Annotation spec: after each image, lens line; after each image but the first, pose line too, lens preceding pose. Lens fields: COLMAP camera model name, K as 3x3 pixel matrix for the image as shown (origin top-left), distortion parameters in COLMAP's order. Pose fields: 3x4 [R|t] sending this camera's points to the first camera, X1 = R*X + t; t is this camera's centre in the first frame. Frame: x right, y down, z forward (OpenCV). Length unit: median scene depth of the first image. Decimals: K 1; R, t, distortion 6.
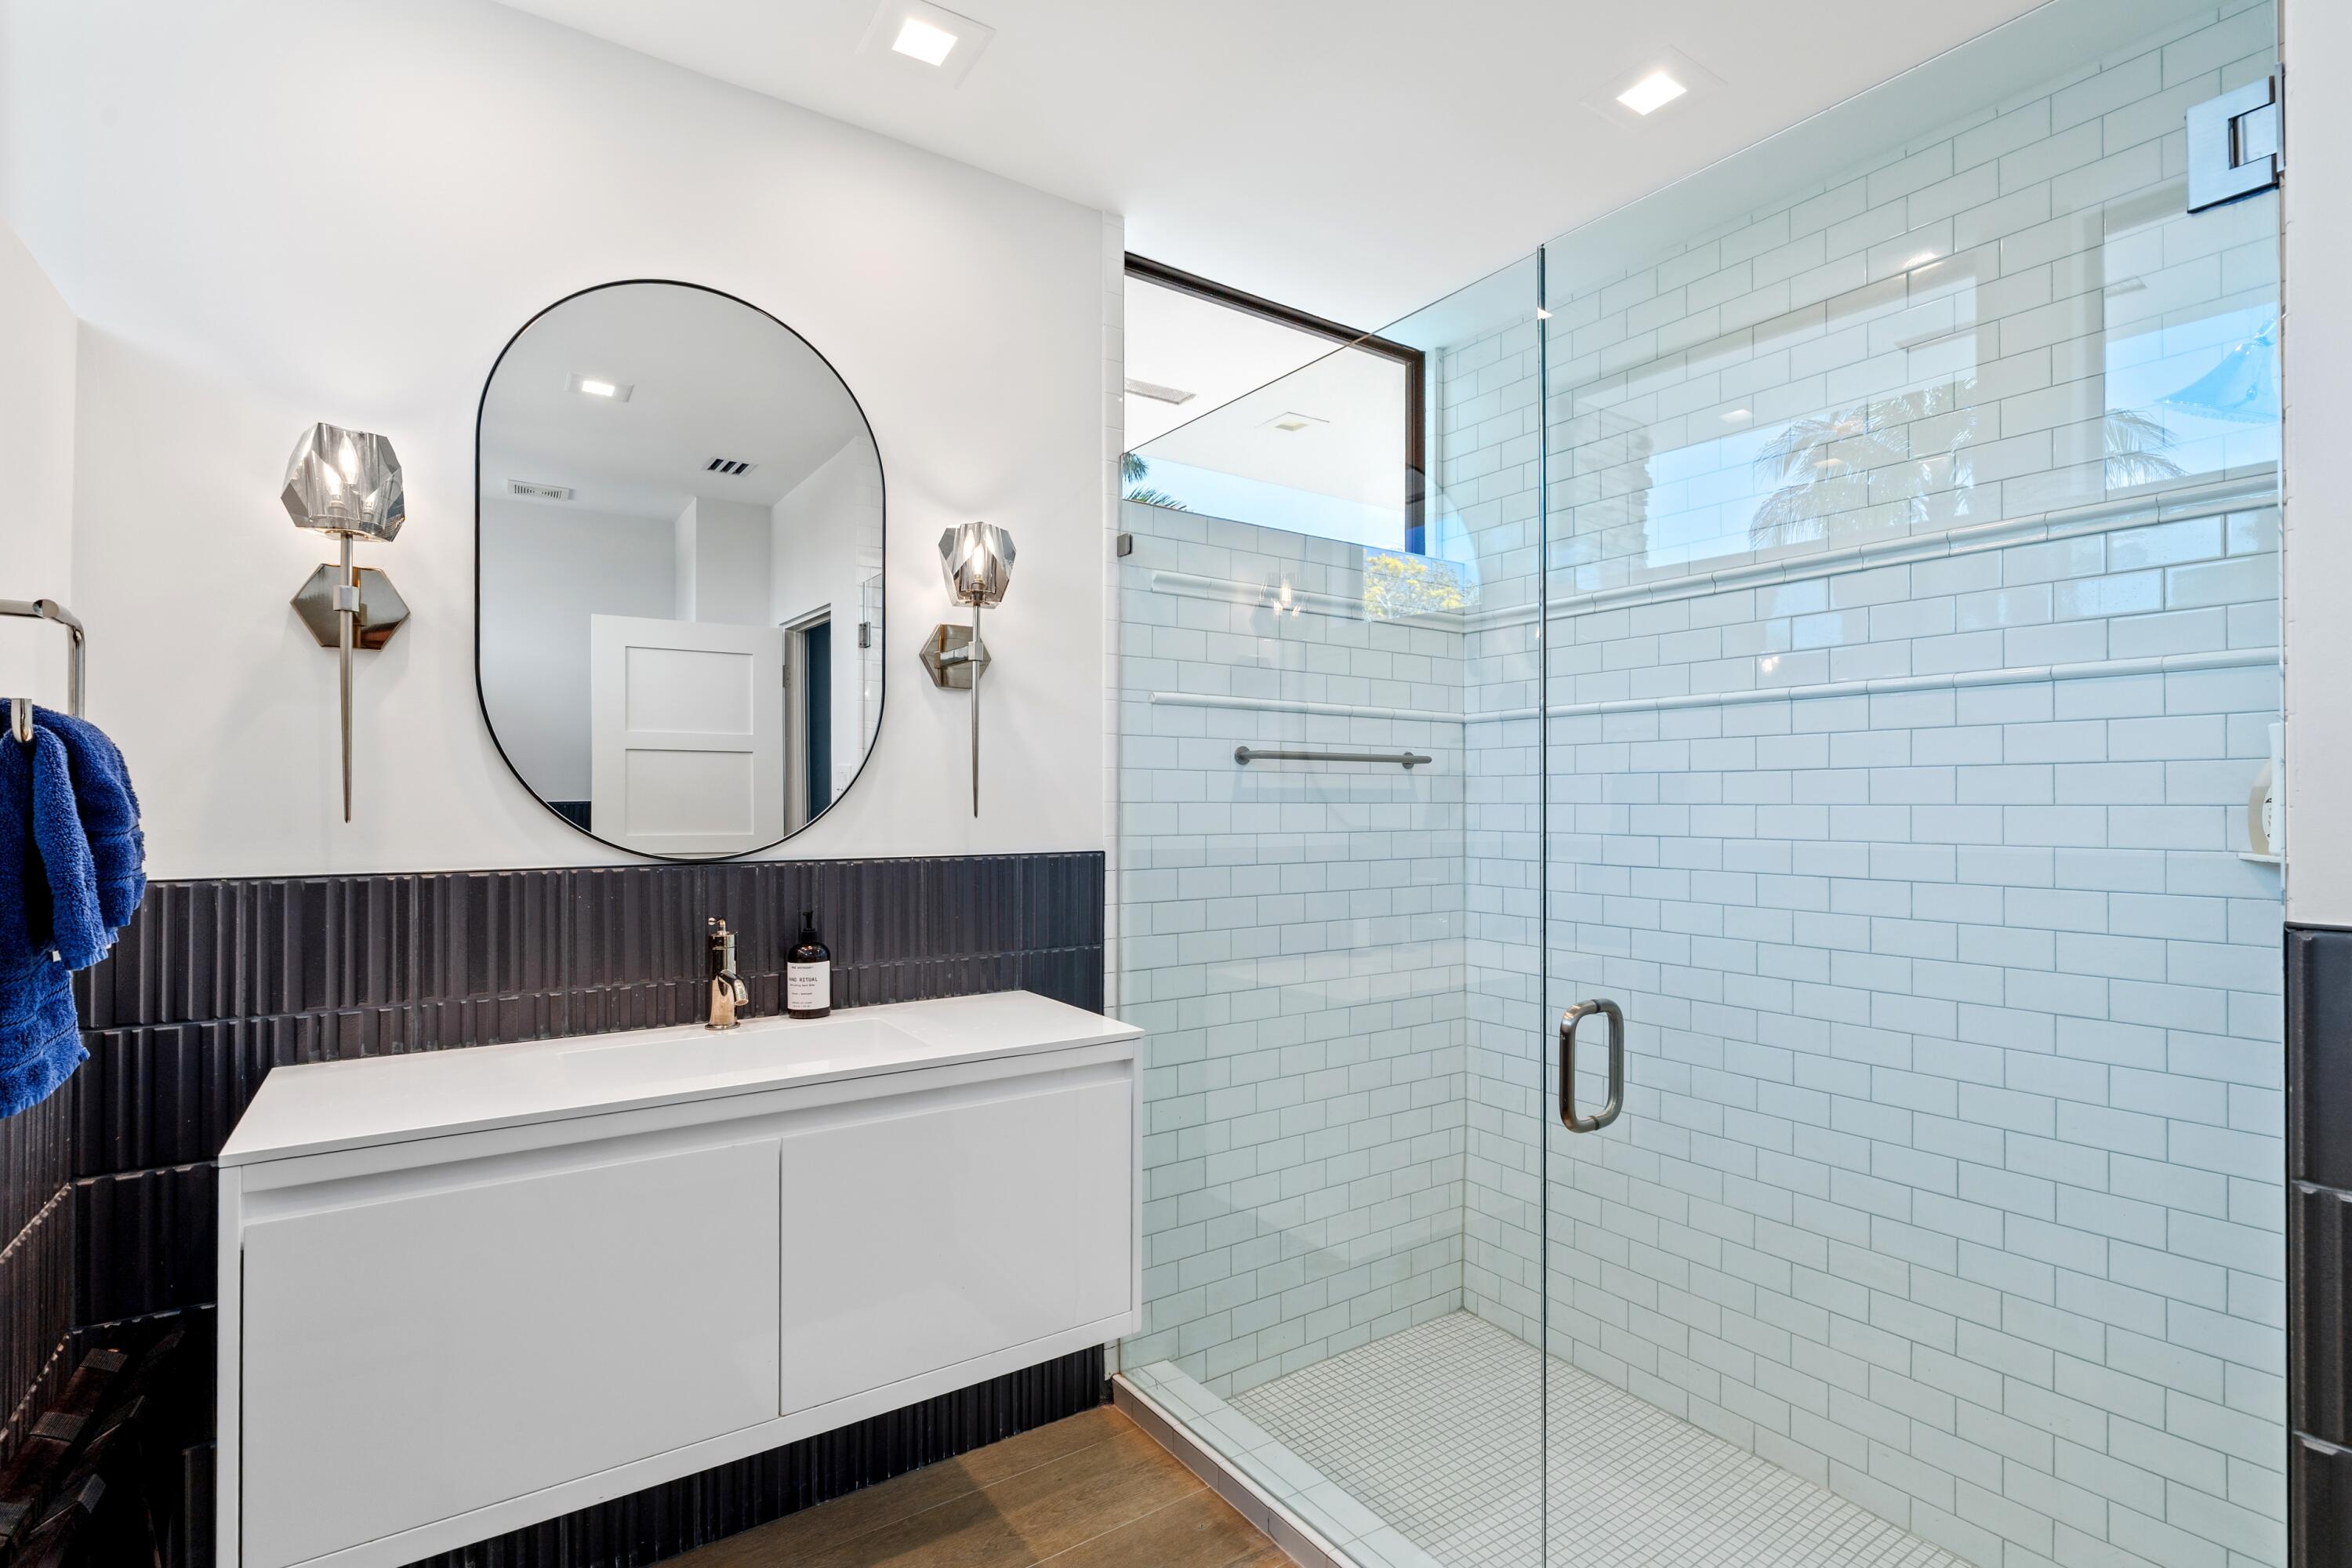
lens RADIAL K [[1075.8, 0, 1179.5], [0, 1075.8, 799.4], [0, 0, 1]] dist [-0.003094, 0.000880]
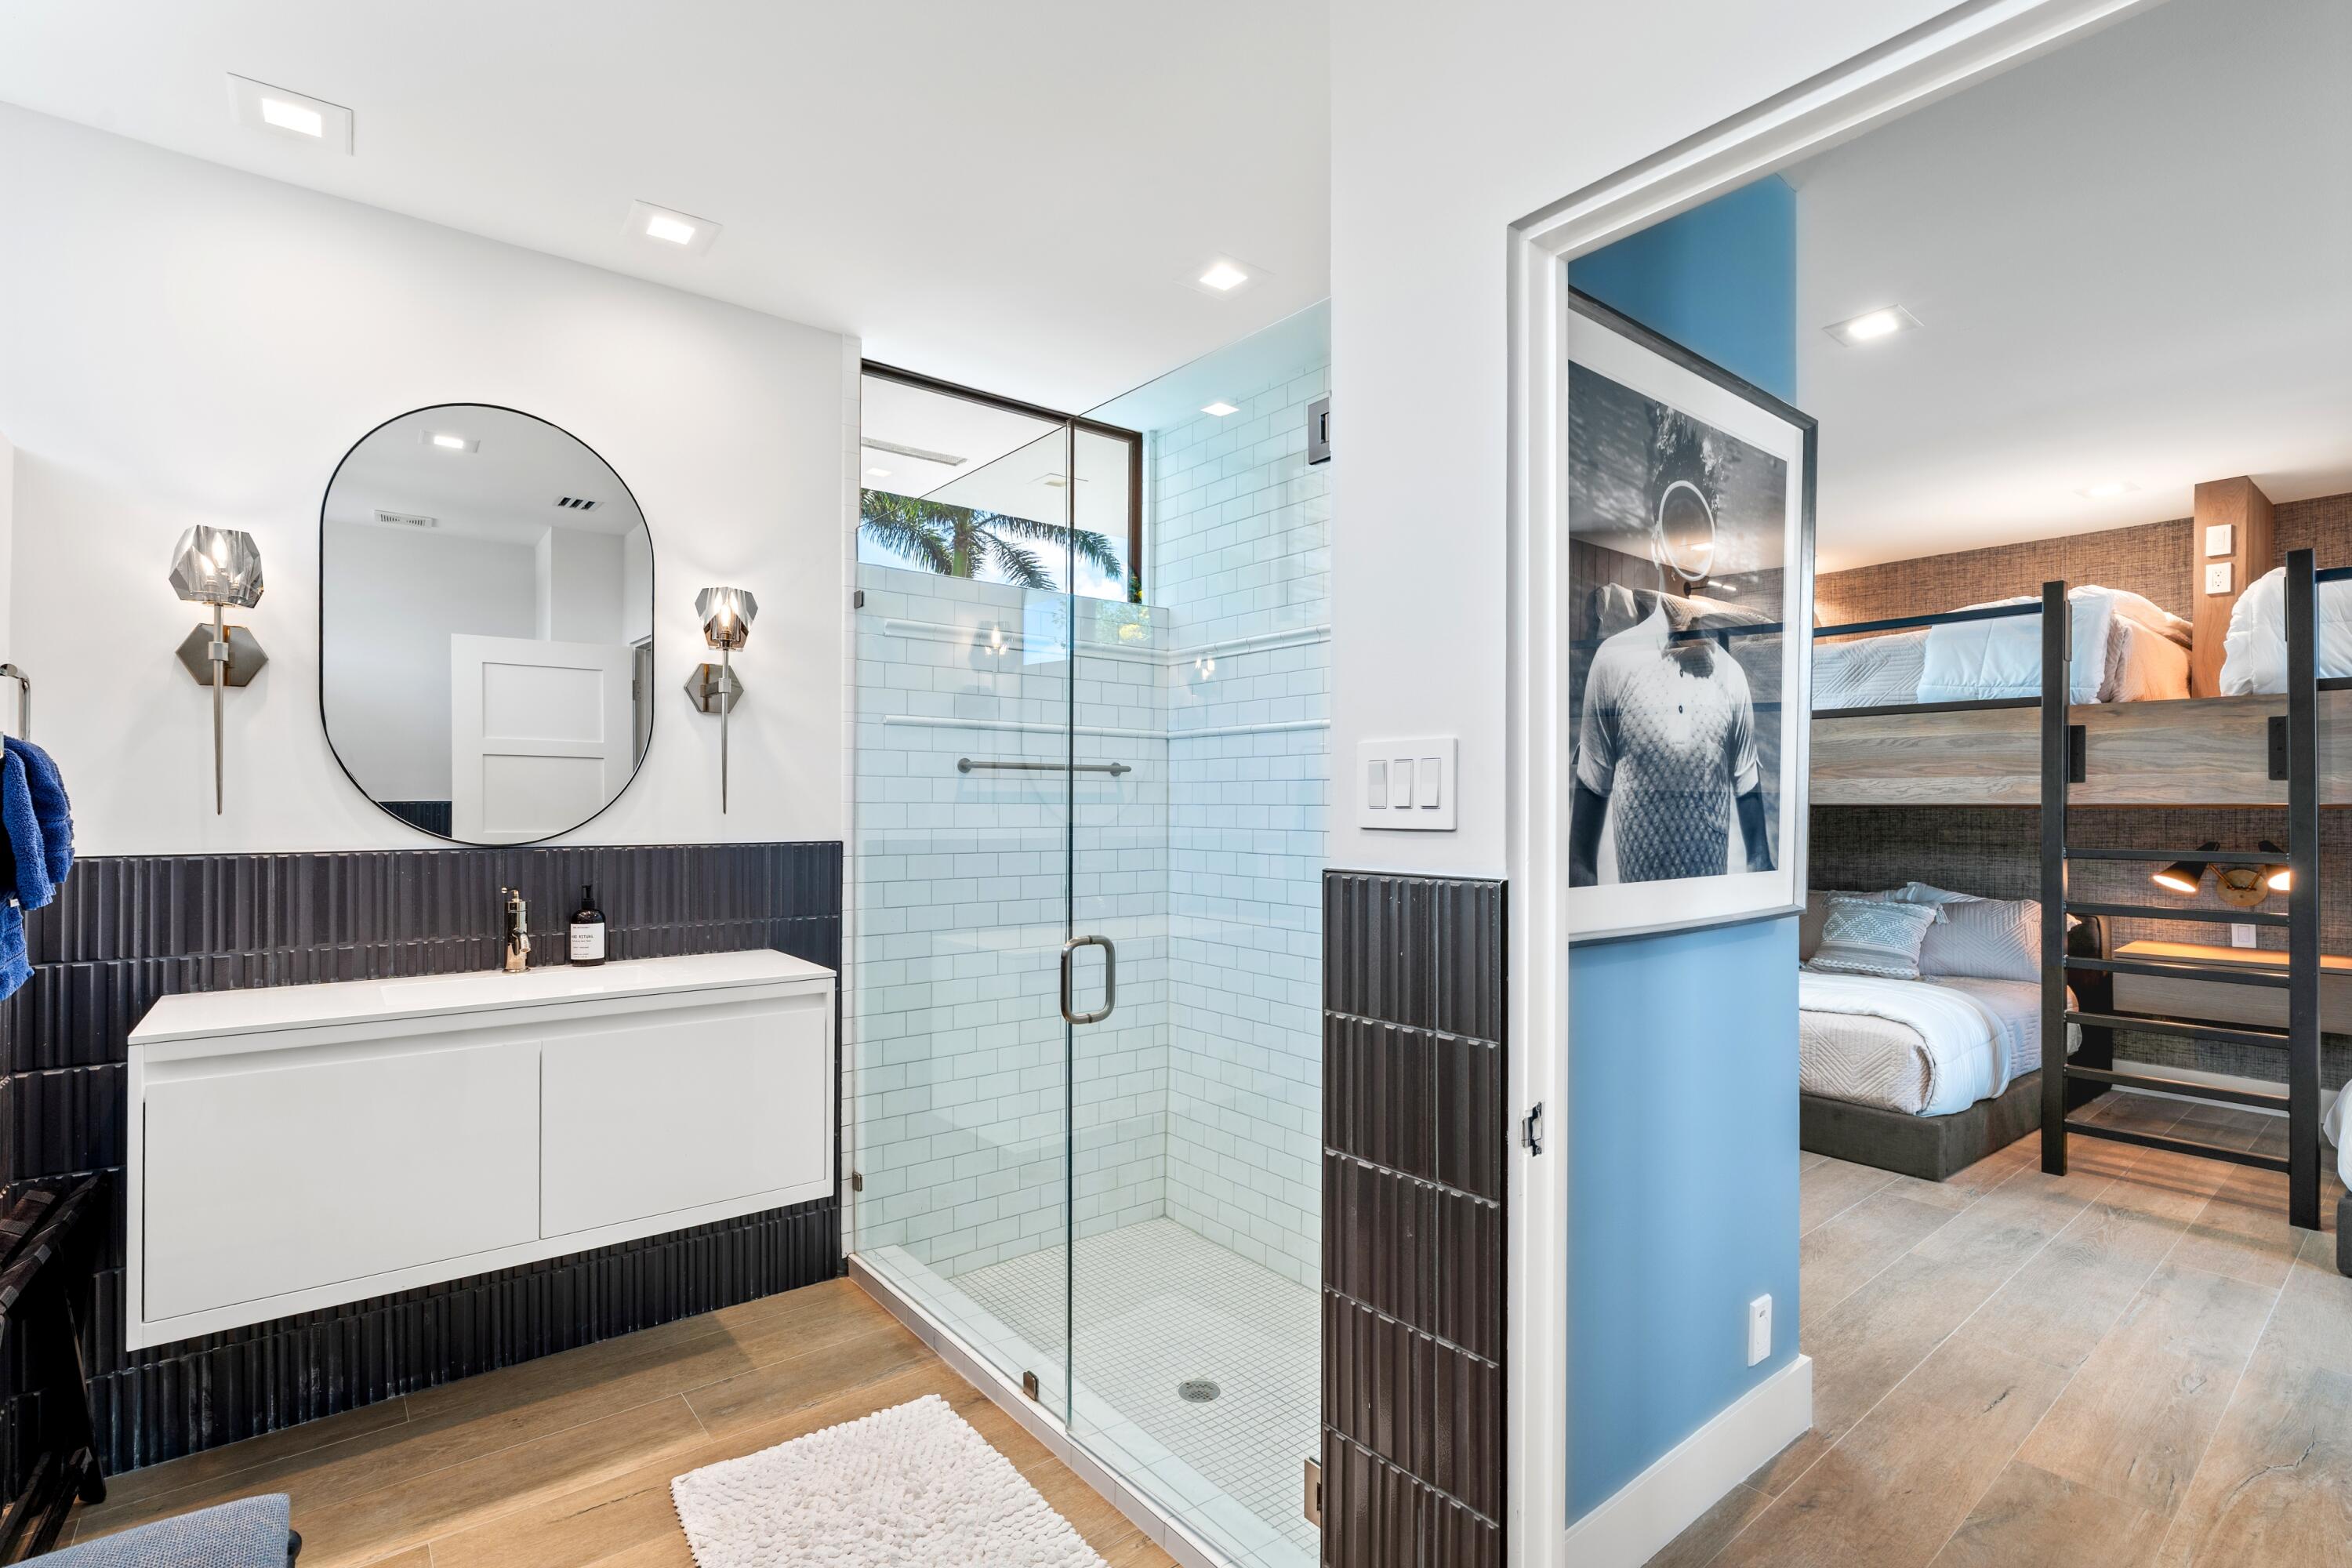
lens RADIAL K [[1075.8, 0, 1143.1], [0, 1075.8, 806.8], [0, 0, 1]] dist [-0.003094, 0.000880]
pose [[0.998892, 0.002646, 0.046981, 0.256548], [-0.002842, 0.999988, 0.004105, 0.001590], [-0.046970, -0.004234, 0.998887, -0.321518]]
